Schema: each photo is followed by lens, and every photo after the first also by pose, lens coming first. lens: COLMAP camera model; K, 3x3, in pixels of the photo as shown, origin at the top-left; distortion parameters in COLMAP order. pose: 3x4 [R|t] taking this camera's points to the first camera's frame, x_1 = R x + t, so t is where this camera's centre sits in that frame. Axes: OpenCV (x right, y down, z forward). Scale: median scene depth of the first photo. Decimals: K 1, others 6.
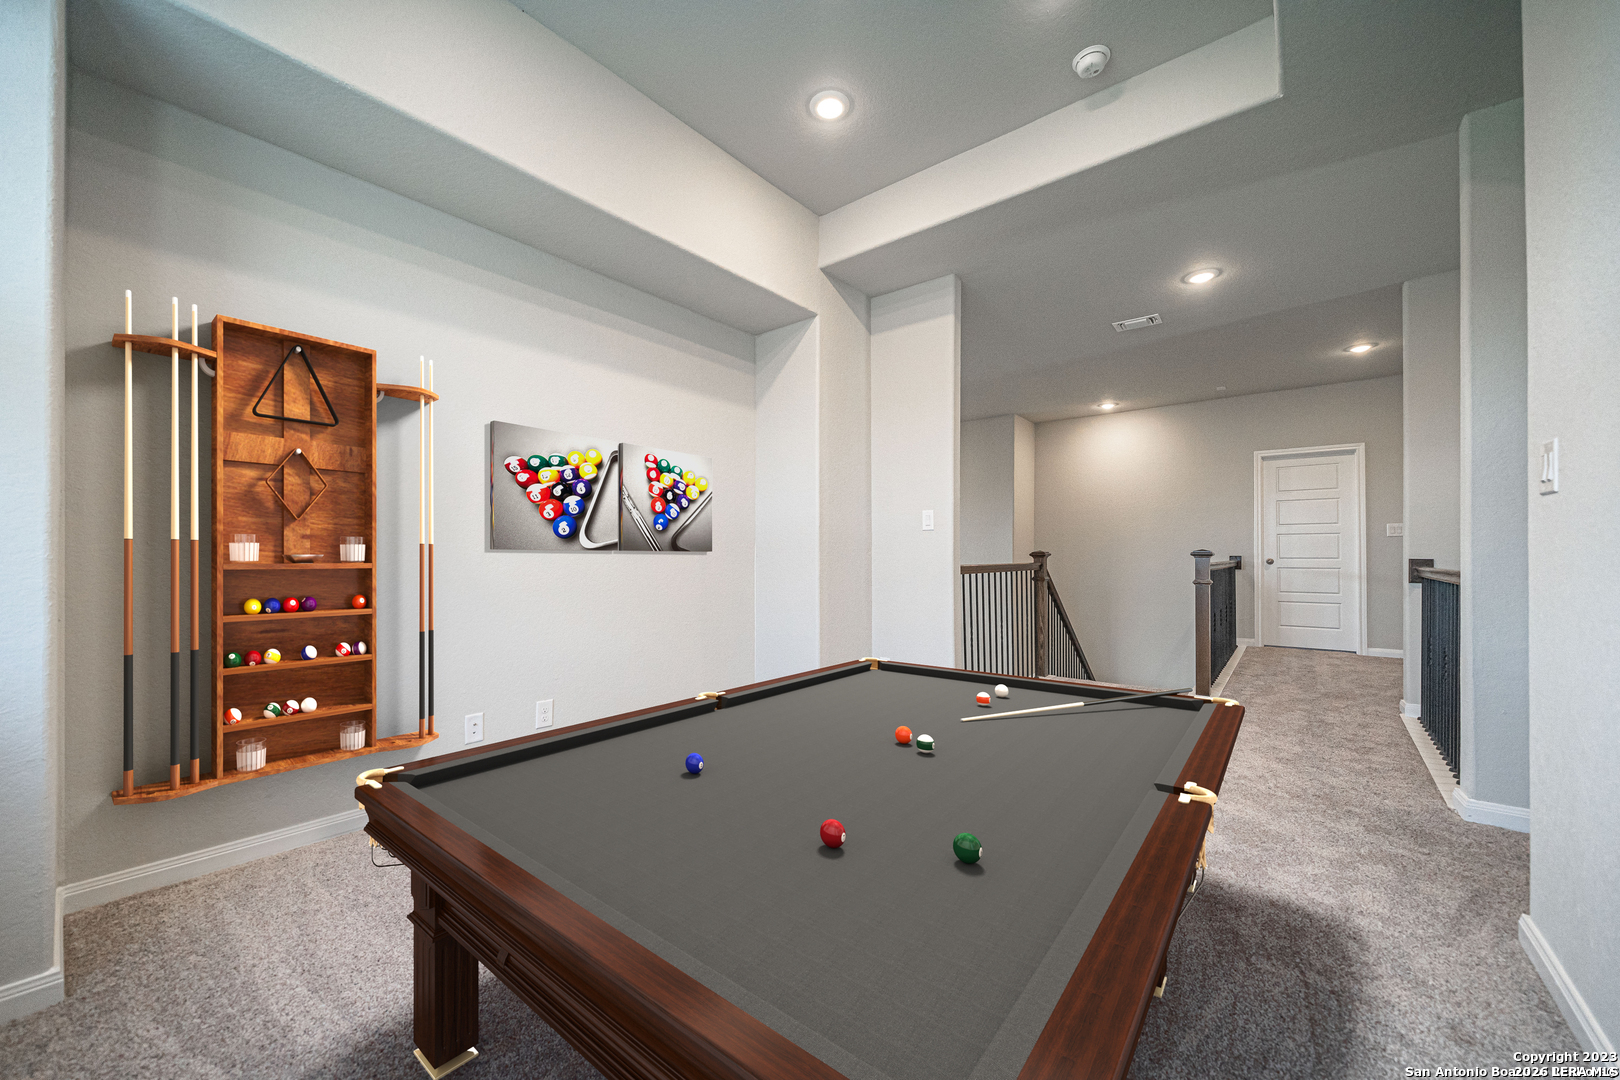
lens RADIAL K [[618.1, 0, 806.8], [0, 618.1, 548.8], [0, 0, 1]] dist [-0.004140, -0.000087]
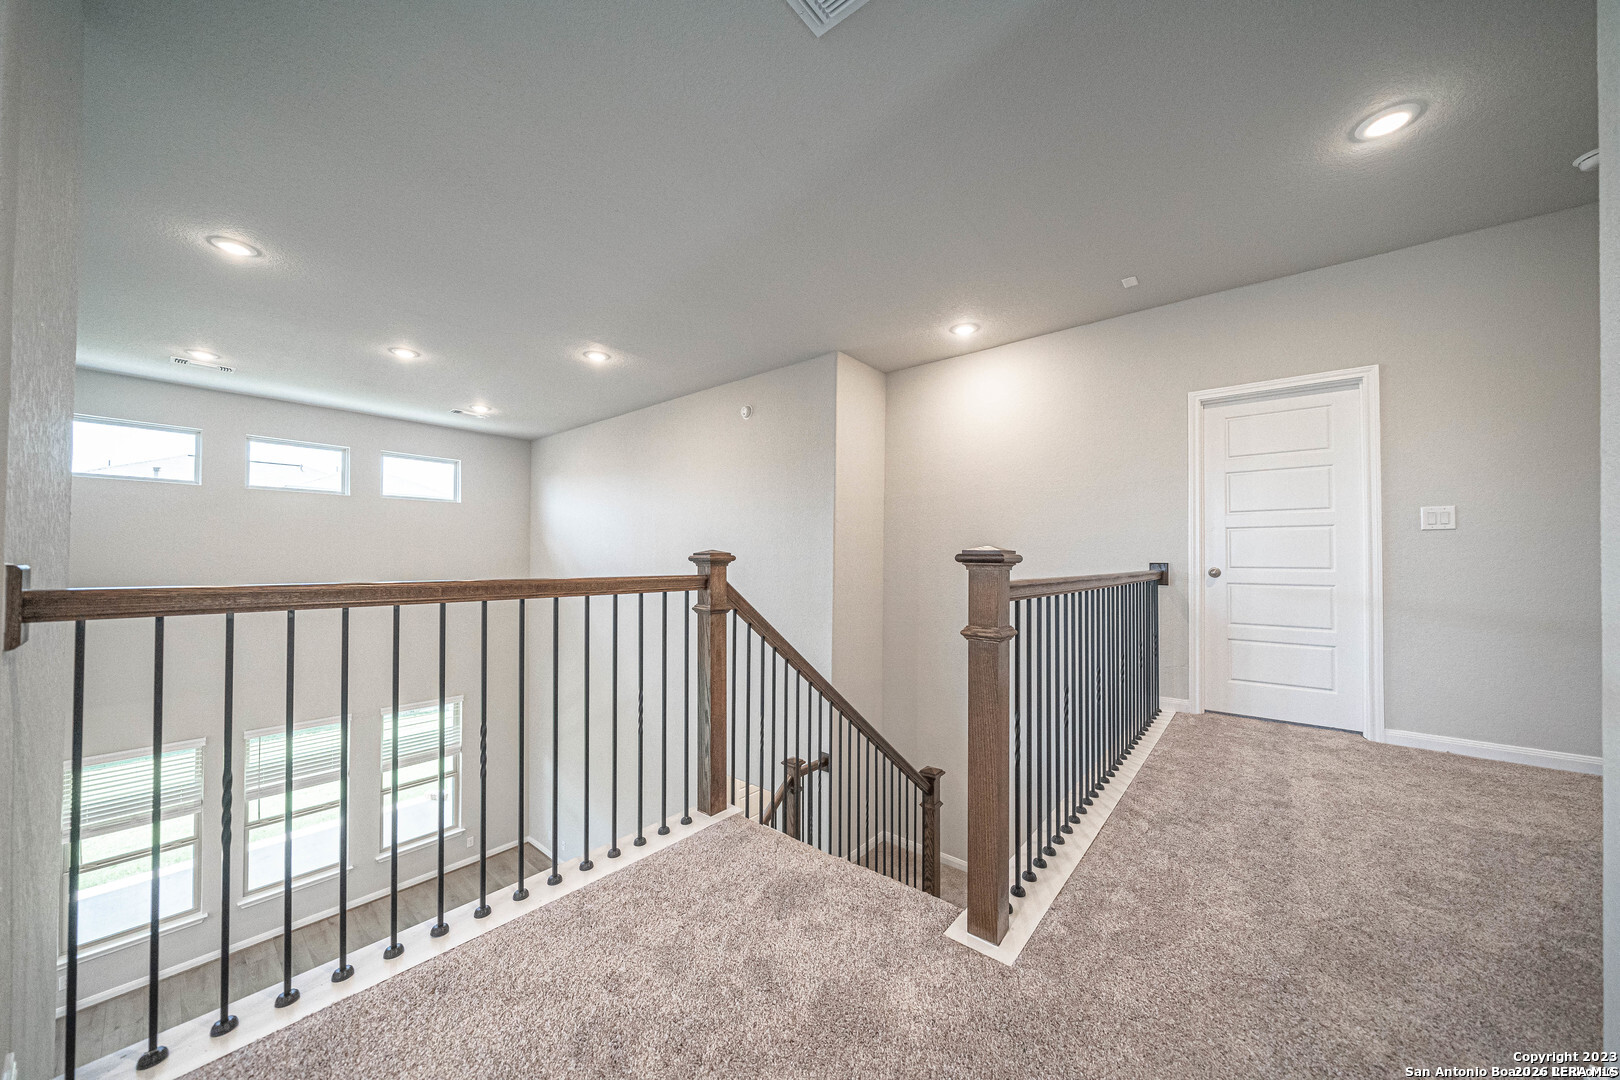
lens RADIAL K [[565.1, 0, 811.6], [0, 565.1, 549.0], [0, 0, 1]] dist [-0.000686, -0.000055]
pose [[0.999935, 0.006489, -0.009421, 0.358735], [-0.006569, 0.999942, -0.008536, 0.004531], [0.009365, 0.008598, 0.999919, 0.438560]]
